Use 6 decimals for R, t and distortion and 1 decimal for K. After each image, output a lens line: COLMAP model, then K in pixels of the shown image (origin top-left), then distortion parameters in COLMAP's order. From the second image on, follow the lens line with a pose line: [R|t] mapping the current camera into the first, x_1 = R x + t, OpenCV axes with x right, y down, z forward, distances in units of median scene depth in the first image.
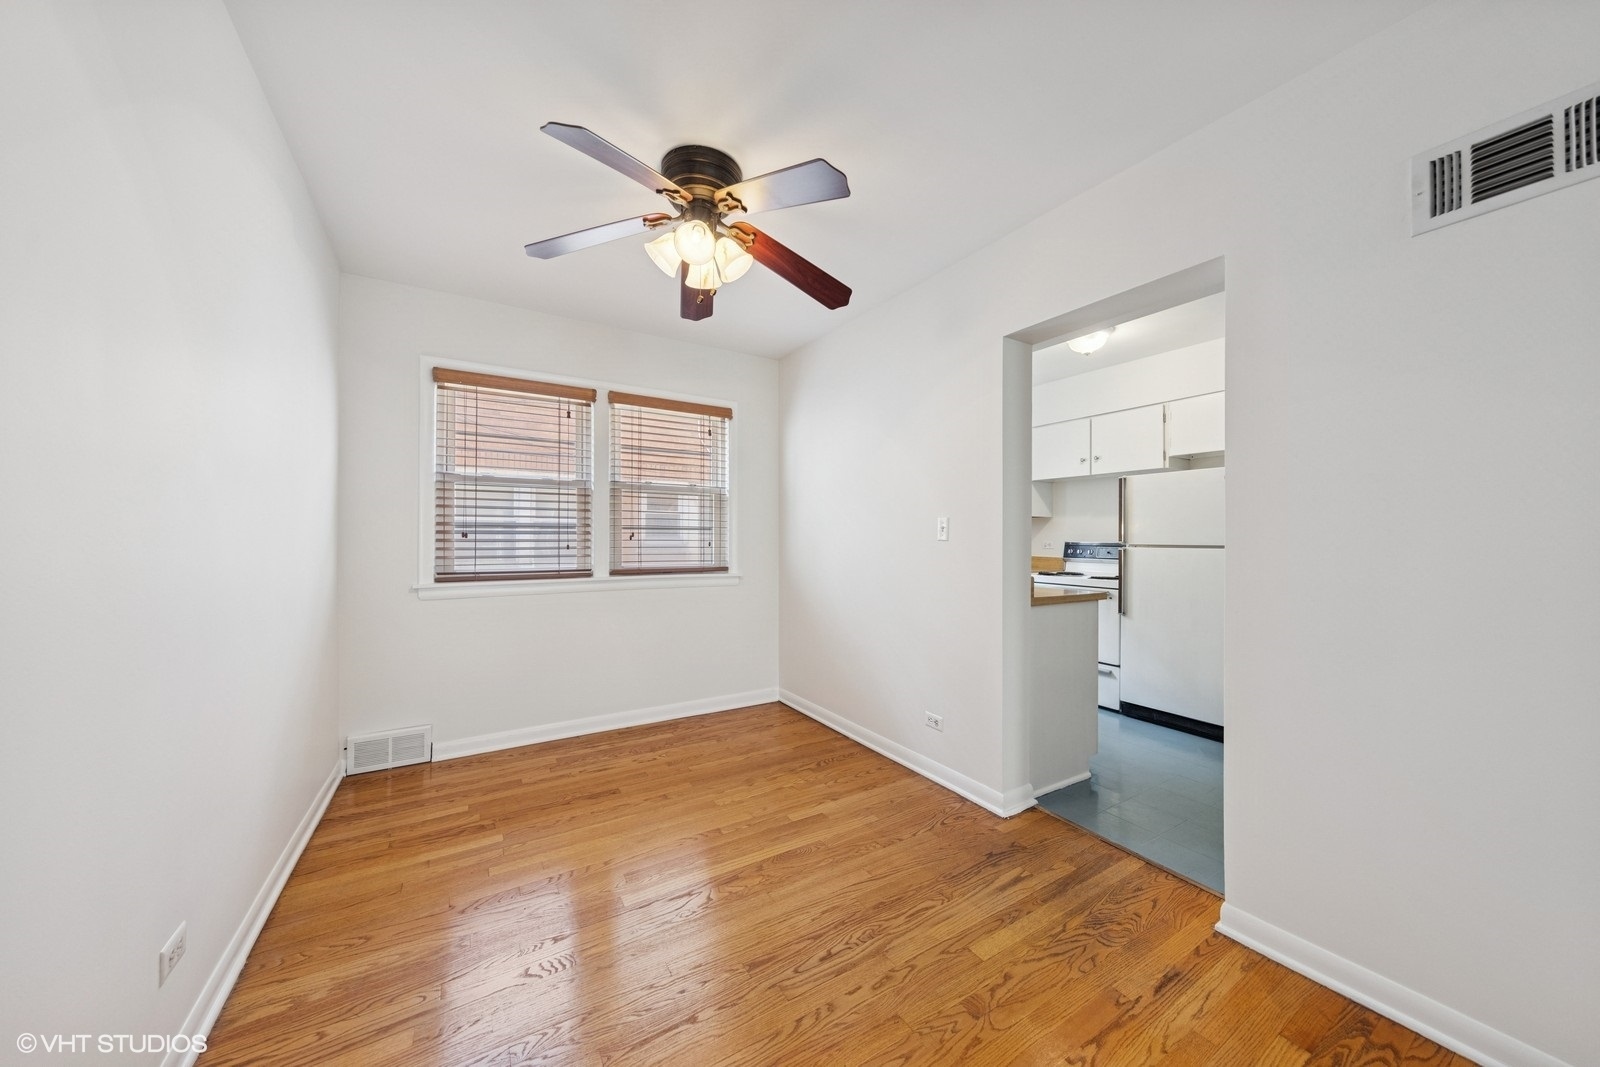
lens RADIAL K [[551.5, 0, 801.9], [0, 551.5, 538.7], [0, 0, 1]] dist [0.001298, 0.000013]
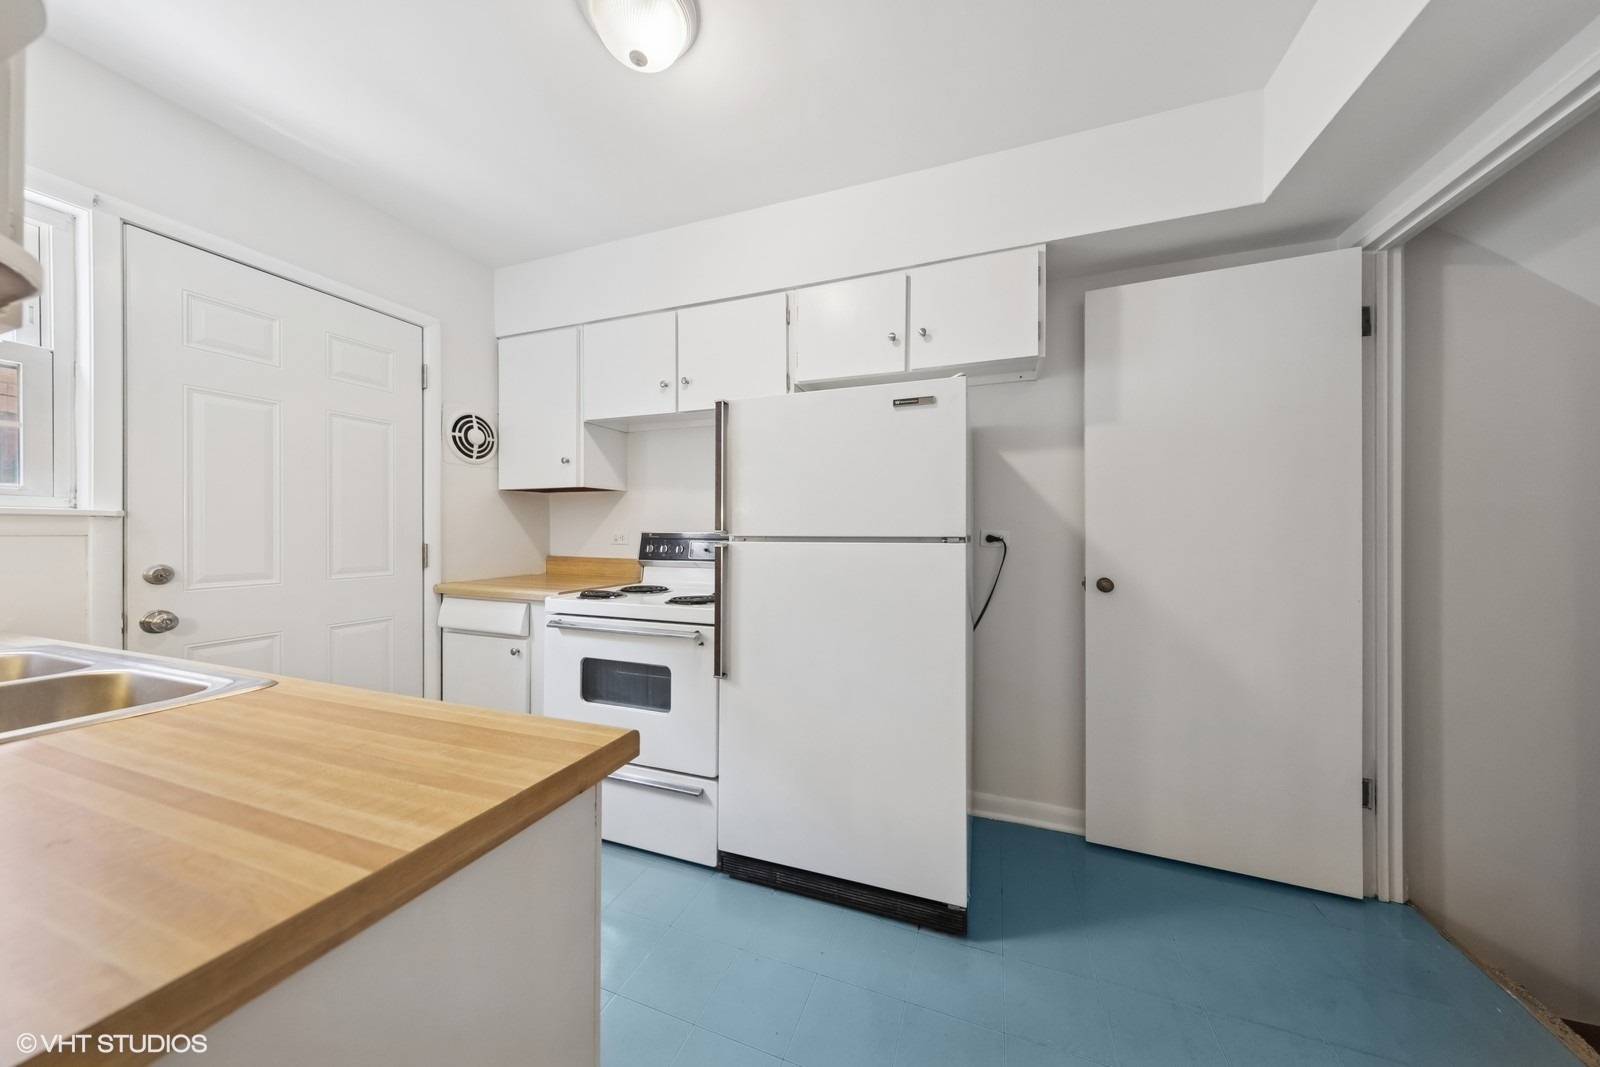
lens RADIAL K [[496.0, 0, 806.5], [0, 496.0, 533.0], [0, 0, 1]] dist [0.001323, -0.000155]
pose [[0.797178, -0.003040, 0.603737, 0.359935], [0.002413, 0.999995, 0.001850, 0.006911], [-0.603739, -0.000018, 0.797182, 0.577158]]
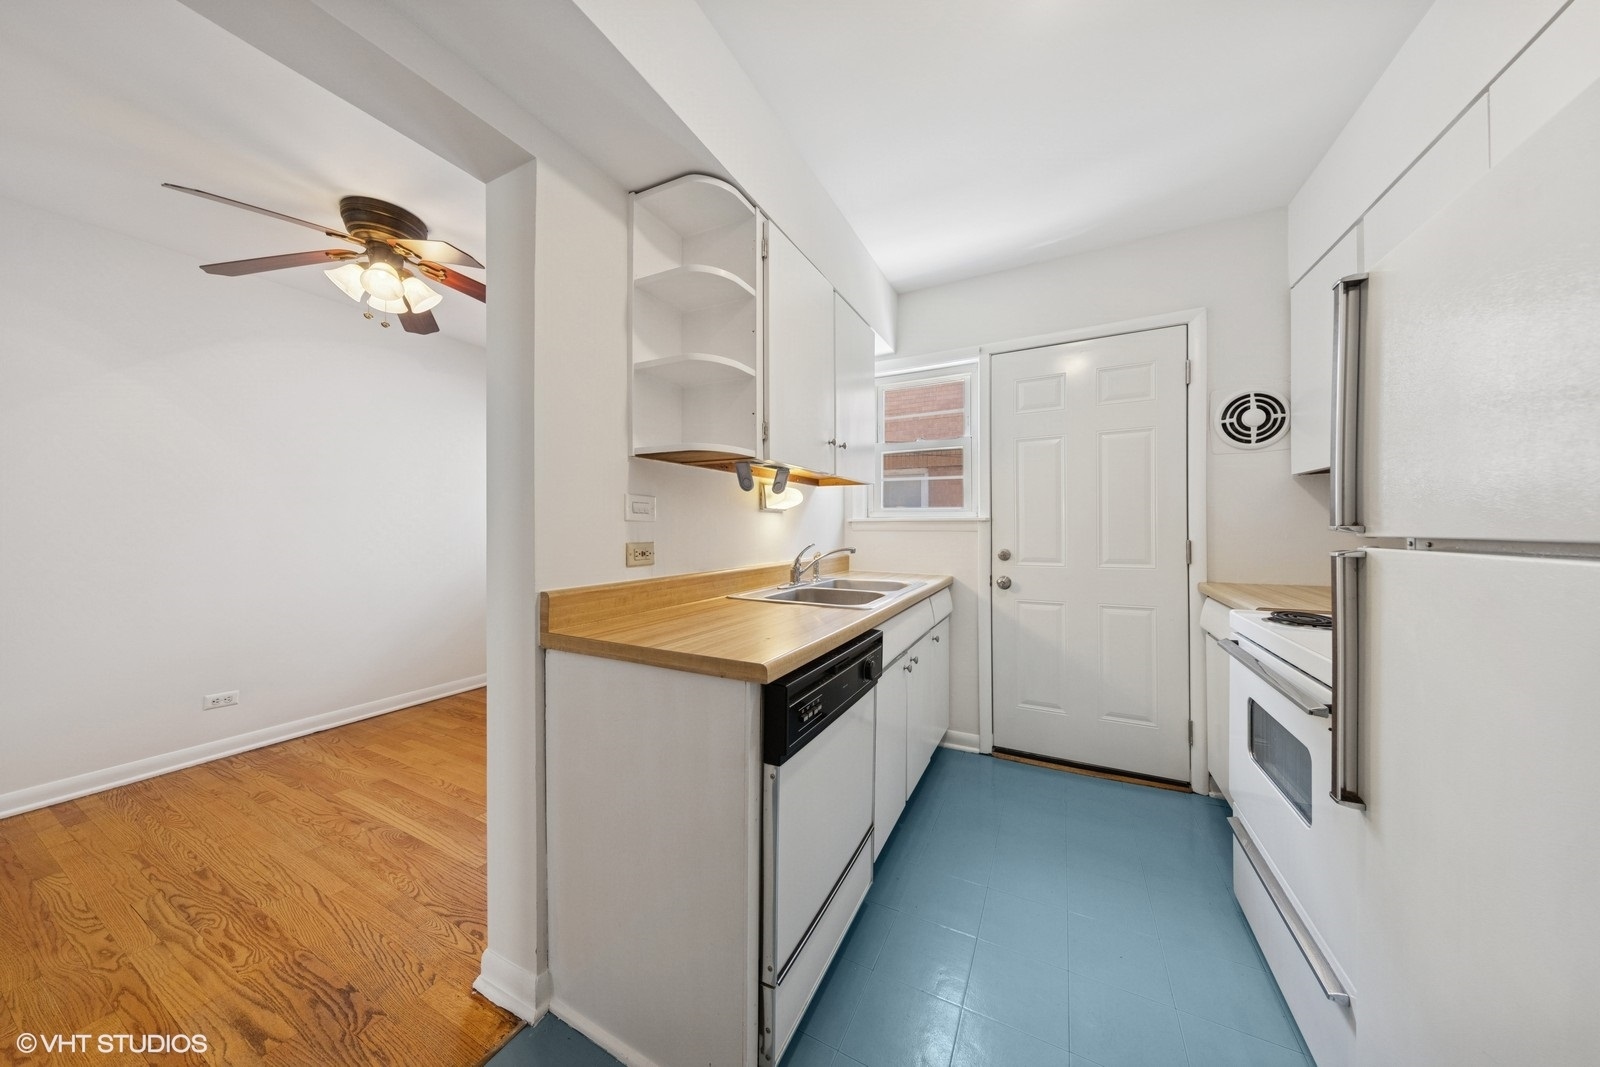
lens RADIAL K [[496.0, 0, 806.5], [0, 496.0, 533.0], [0, 0, 1]] dist [0.001323, -0.000155]
pose [[0.517270, 0.001237, -0.855821, 0.623200], [0.005442, 0.999974, 0.004734, 0.005899], [0.855805, -0.007106, 0.517250, 0.632149]]
